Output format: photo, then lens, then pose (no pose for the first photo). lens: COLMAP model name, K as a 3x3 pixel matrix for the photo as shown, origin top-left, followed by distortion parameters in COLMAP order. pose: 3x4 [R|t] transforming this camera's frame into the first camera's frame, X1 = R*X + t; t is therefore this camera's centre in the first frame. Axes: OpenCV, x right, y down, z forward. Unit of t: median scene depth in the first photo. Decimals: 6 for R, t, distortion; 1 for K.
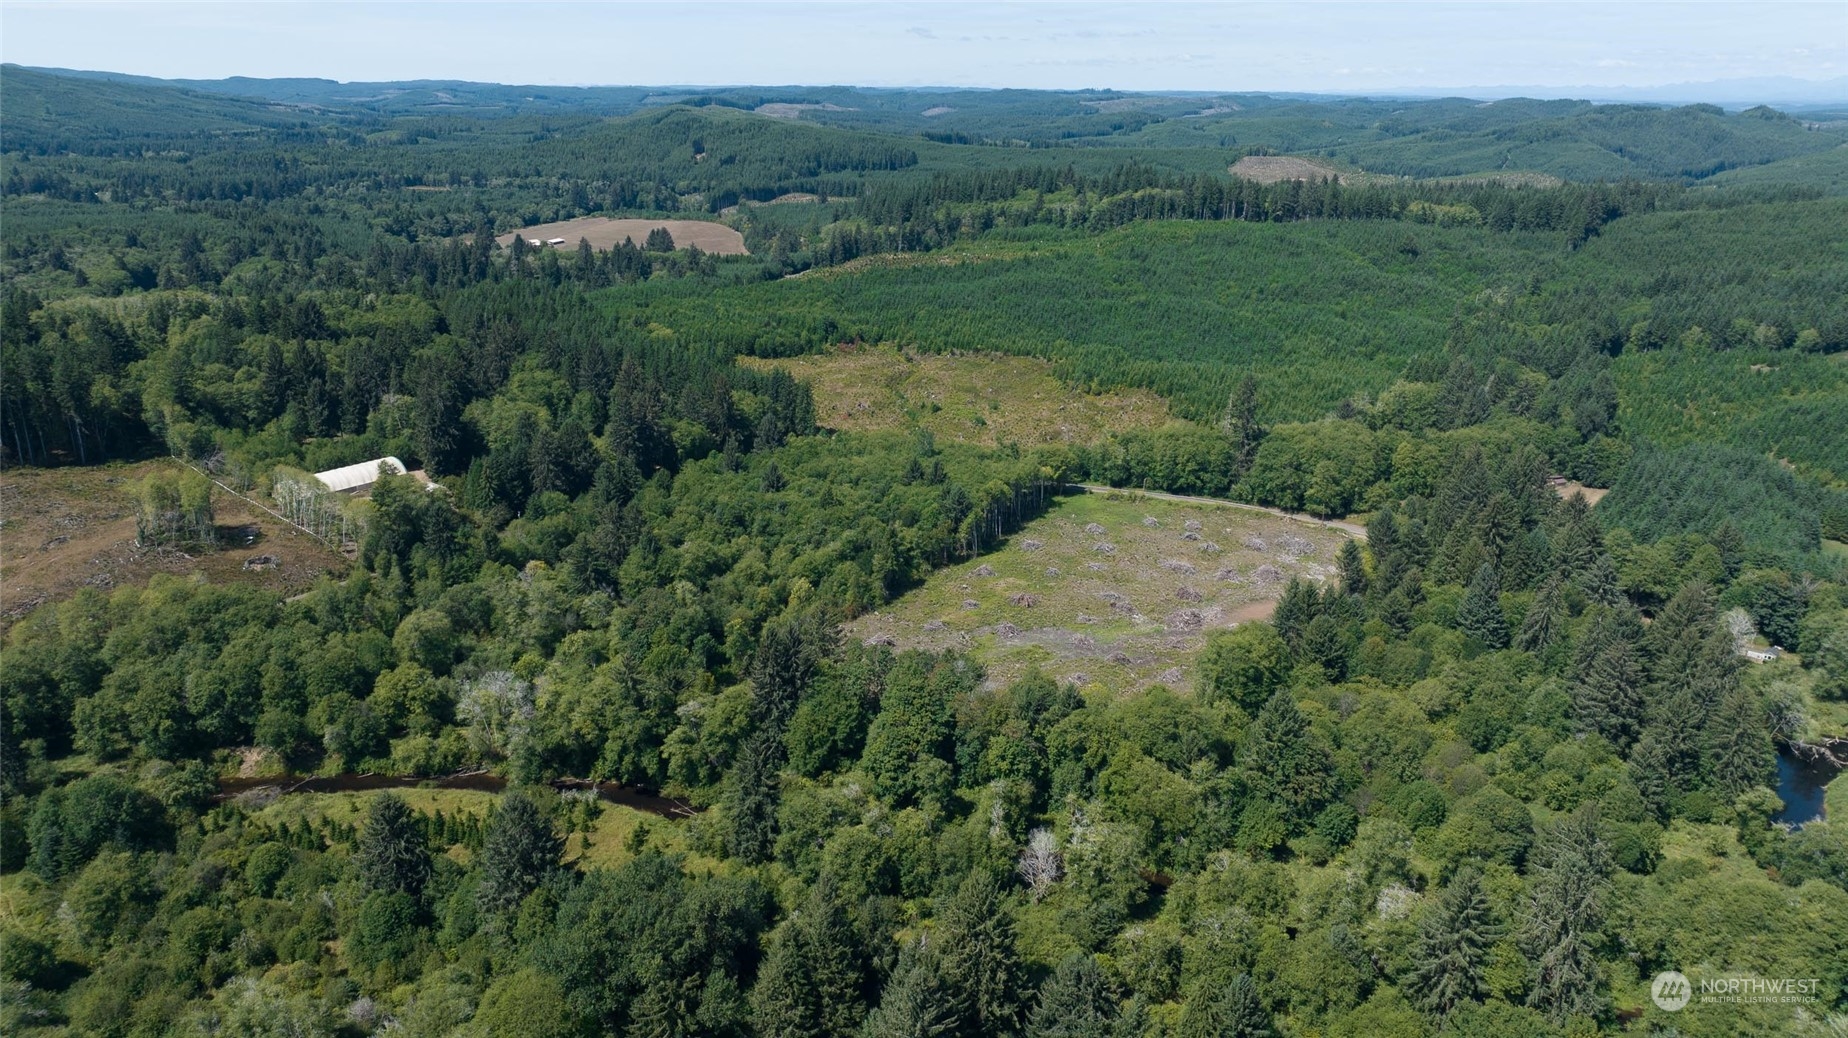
lens RADIAL K [[1299.0, 0, 925.5], [0, 1299.0, 519.3], [0, 0, 1]] dist [-0.034502, 0.033912]
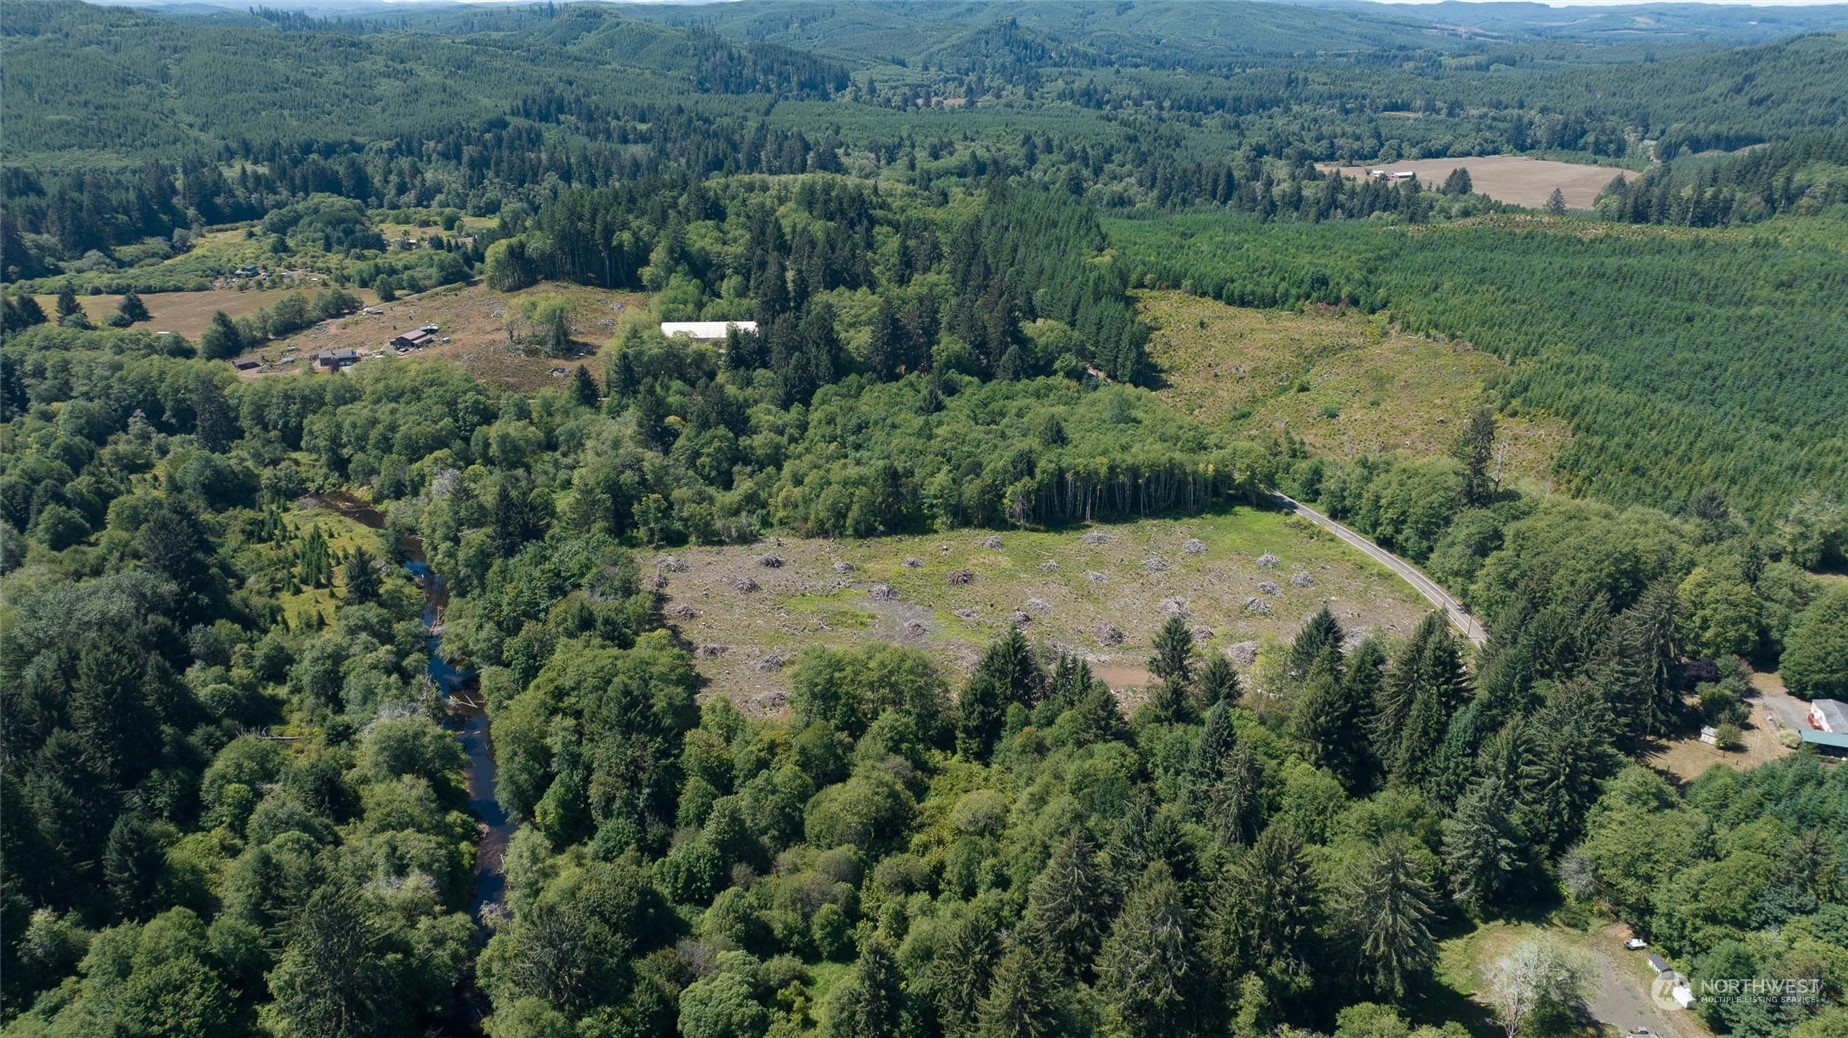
lens RADIAL K [[1299.0, 0, 926.4], [0, 1299.0, 528.7], [0, 0, 1]] dist [-0.034502, 0.033912]
pose [[0.649633, 0.277687, -0.707720, 0.318063], [-0.236014, 0.958575, 0.159471, -0.050037], [0.722686, 0.063434, 0.688259, 0.164567]]
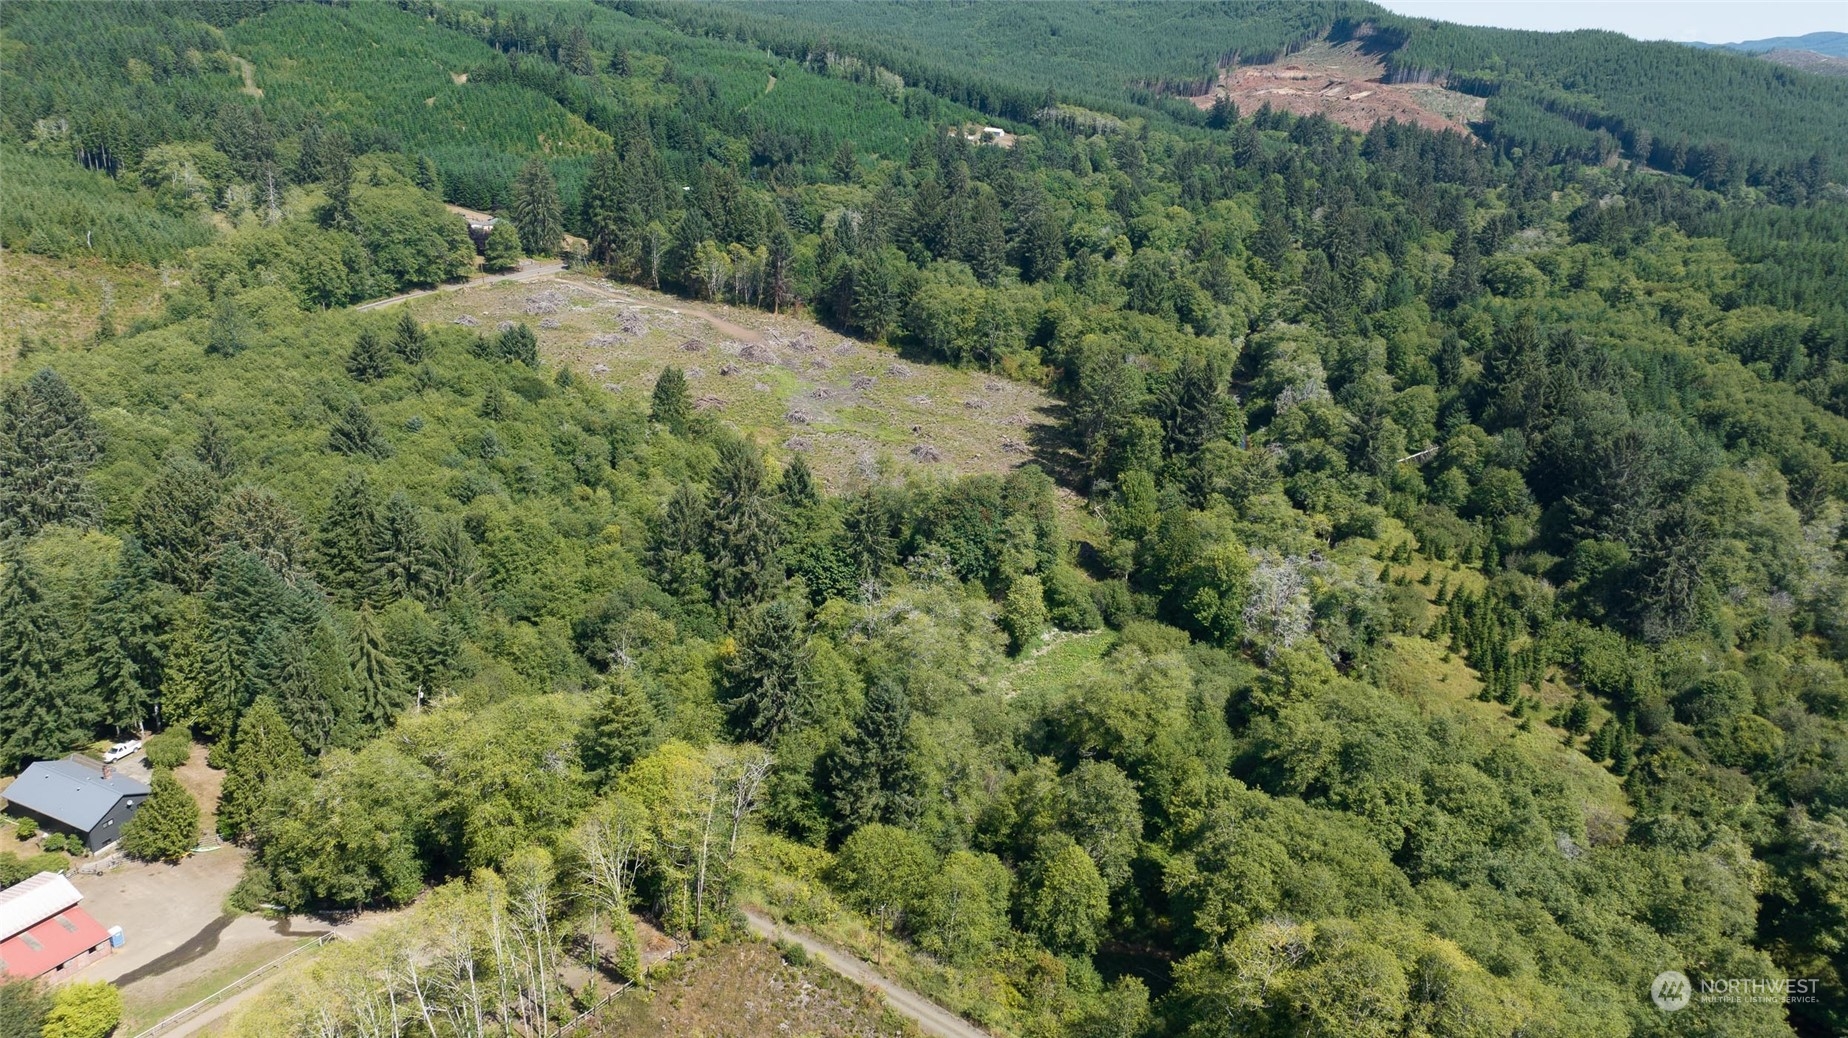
lens RADIAL K [[1299.0, 0, 920.4], [0, 1299.0, 529.5], [0, 0, 1]] dist [-0.034502, 0.033912]
pose [[-0.152309, -0.401119, 0.903275, -0.321606], [0.236726, 0.872528, 0.427381, -0.083738], [-0.959564, 0.278922, -0.037939, 0.425635]]
